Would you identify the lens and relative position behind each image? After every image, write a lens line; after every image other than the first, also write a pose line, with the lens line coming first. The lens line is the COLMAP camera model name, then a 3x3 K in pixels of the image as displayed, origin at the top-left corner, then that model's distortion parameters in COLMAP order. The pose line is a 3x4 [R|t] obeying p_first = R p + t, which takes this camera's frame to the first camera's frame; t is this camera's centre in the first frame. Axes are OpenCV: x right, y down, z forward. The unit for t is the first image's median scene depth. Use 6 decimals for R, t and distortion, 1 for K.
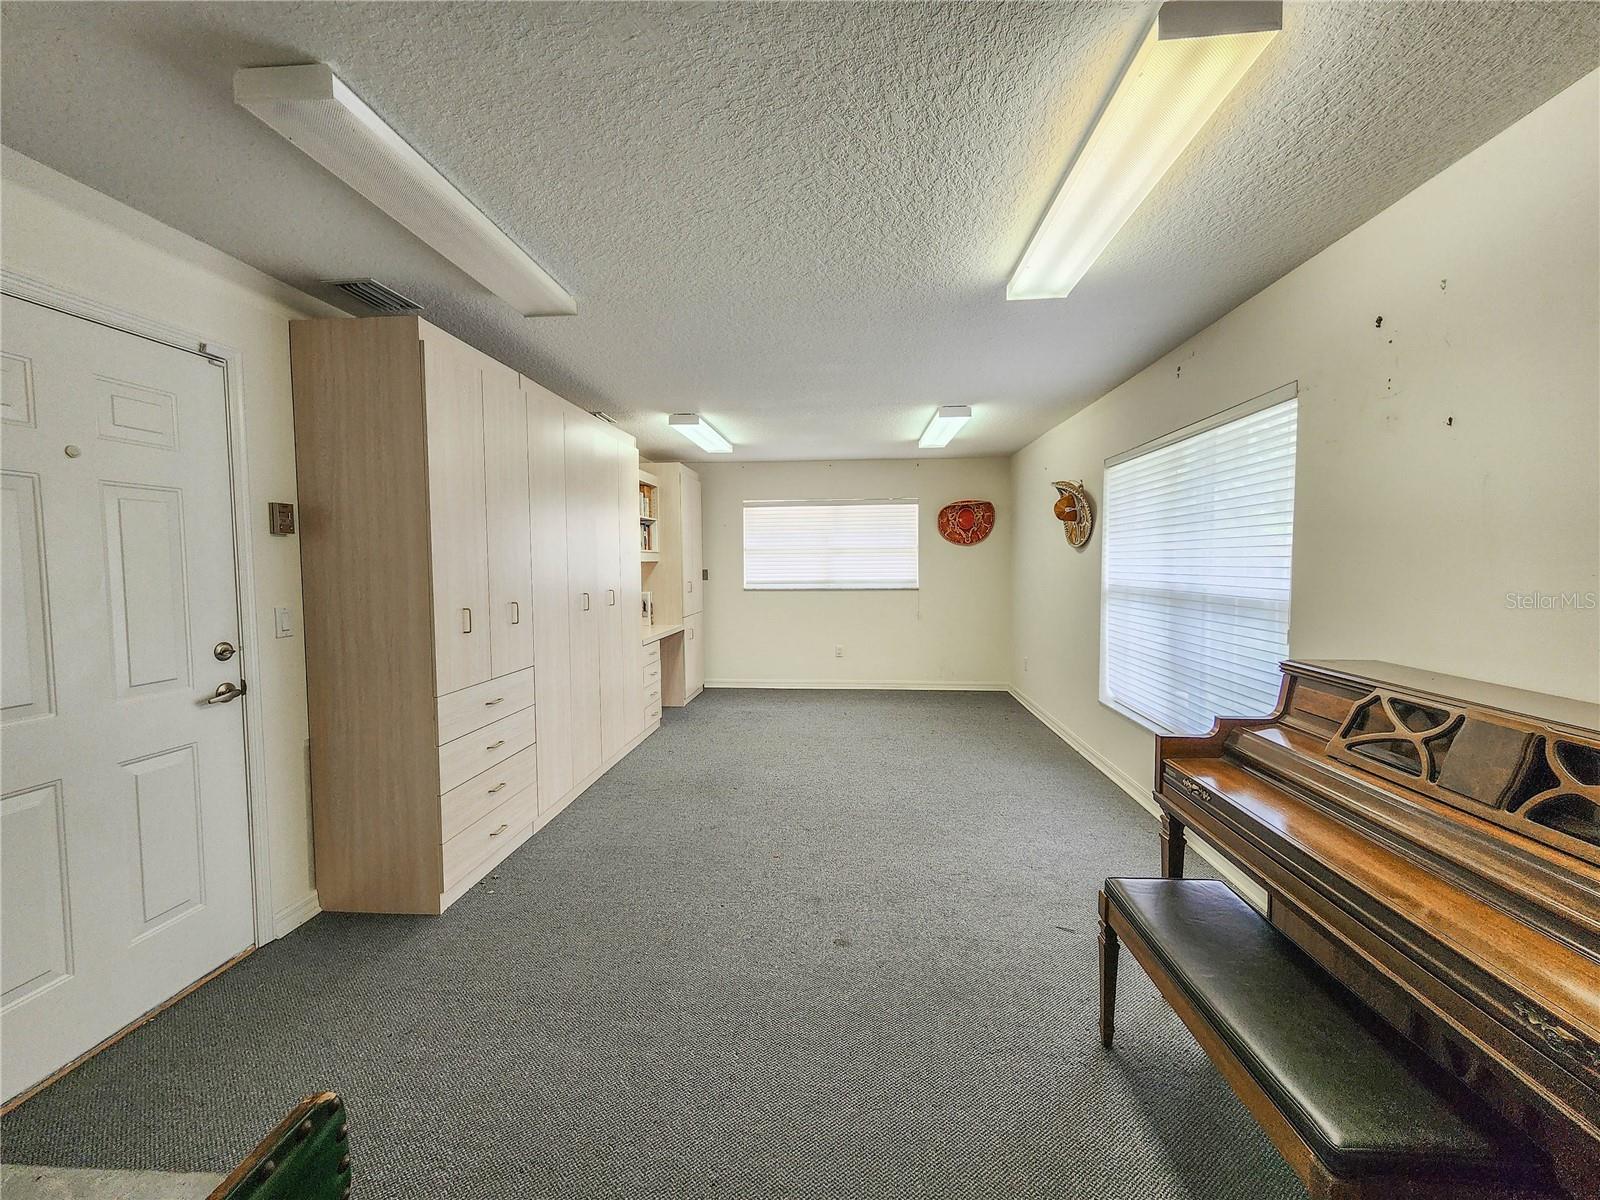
lens RADIAL K [[656.7, 0, 798.4], [0, 656.7, 599.5], [0, 0, 1]] dist [0.005257, 0.001112]
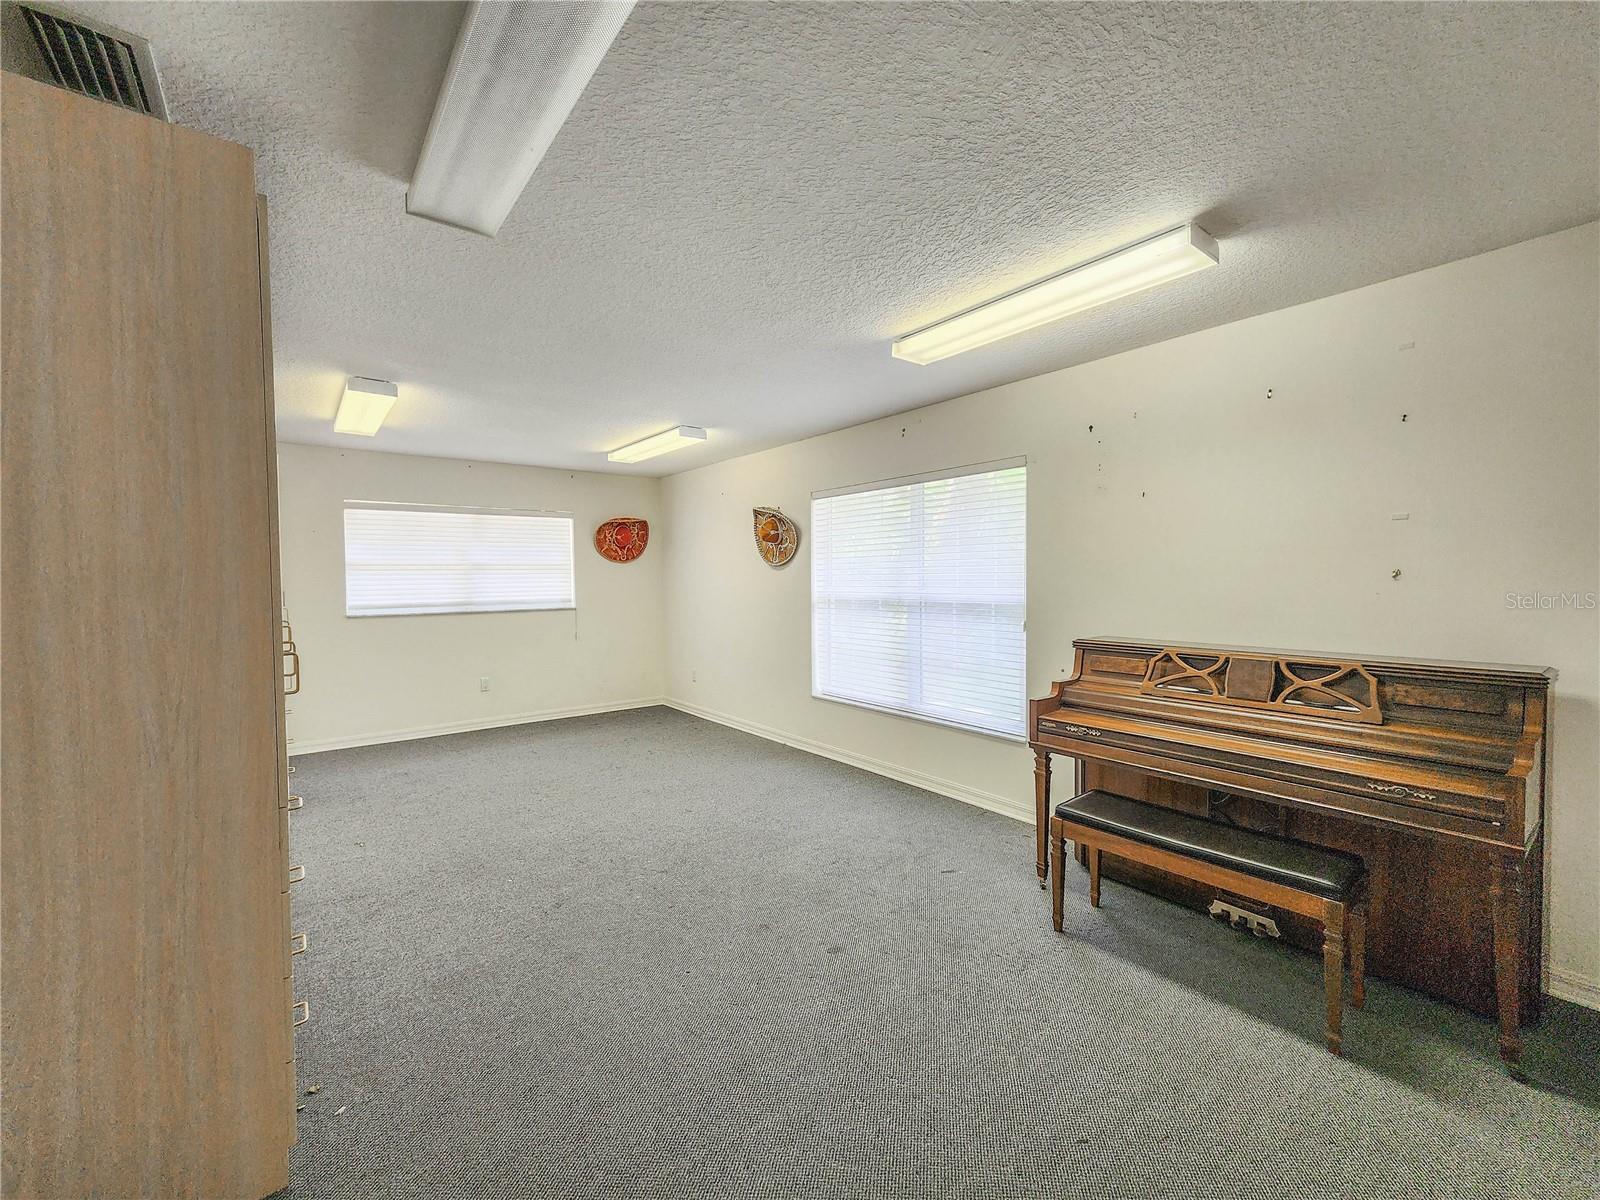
lens RADIAL K [[656.7, 0, 799.8], [0, 656.7, 595.8], [0, 0, 1]] dist [0.005257, 0.001112]
pose [[0.733012, -0.020546, 0.679906, -0.331811], [0.044582, 0.998846, -0.017879, -0.004269], [-0.678754, 0.043417, 0.733081, 0.136682]]
